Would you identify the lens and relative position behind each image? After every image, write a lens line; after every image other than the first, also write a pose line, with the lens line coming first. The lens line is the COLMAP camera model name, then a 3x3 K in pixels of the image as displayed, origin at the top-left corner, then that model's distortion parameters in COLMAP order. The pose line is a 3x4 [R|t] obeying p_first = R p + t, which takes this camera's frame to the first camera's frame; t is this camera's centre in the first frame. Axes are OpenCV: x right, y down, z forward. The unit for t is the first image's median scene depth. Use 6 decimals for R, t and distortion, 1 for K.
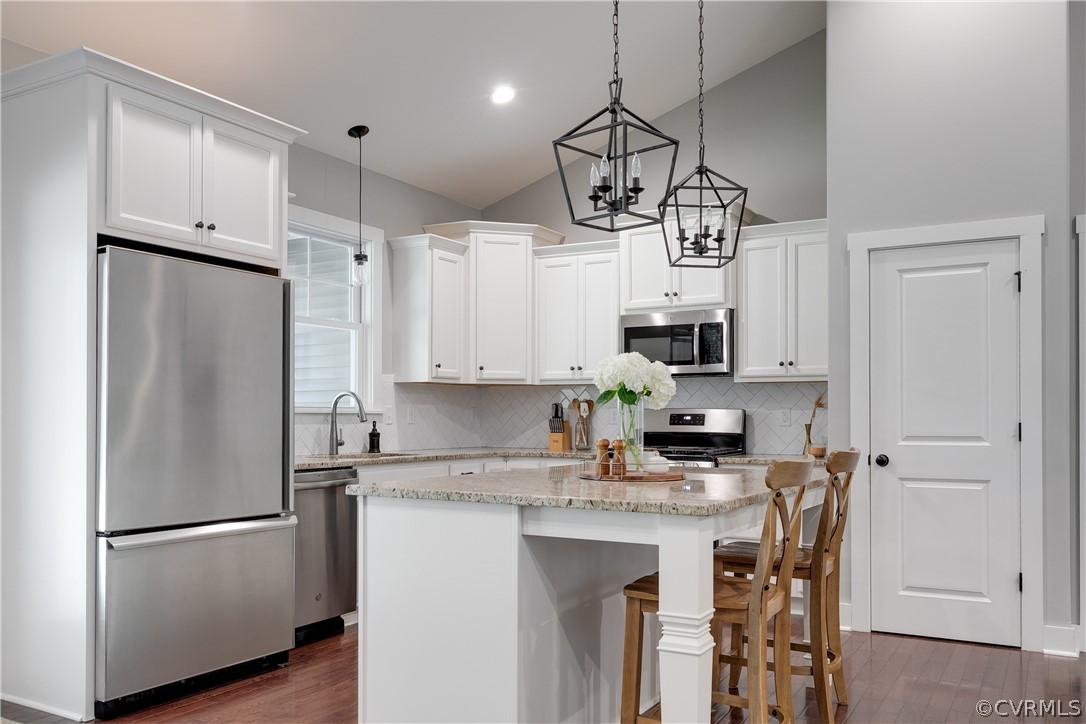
lens RADIAL K [[901.8, 0, 548.1], [0, 901.8, 412.5], [0, 0, 1]] dist [-0.008856, 0.006934]
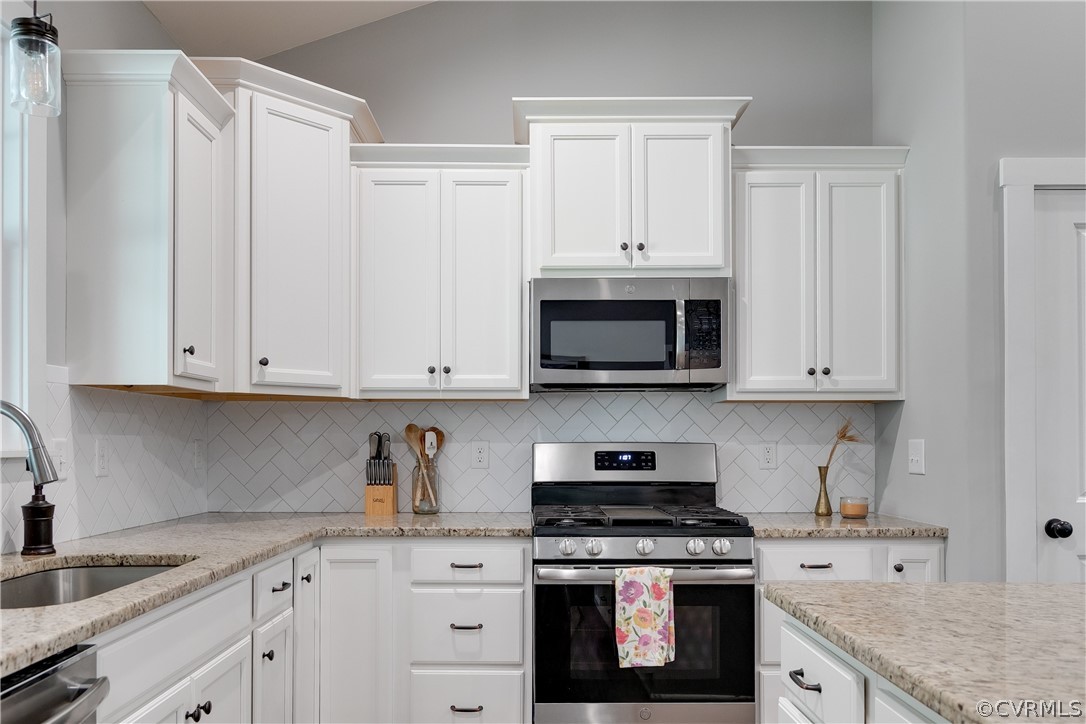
lens RADIAL K [[828.5, 0, 530.7], [0, 828.5, 436.6], [0, 0, 1]] dist [-0.000367, 0.001403]
pose [[0.865141, 0.000293, 0.501528, -0.189265], [0.000950, 0.999997, -0.002224, -0.007311], [-0.501527, 0.002401, 0.865138, 0.570404]]
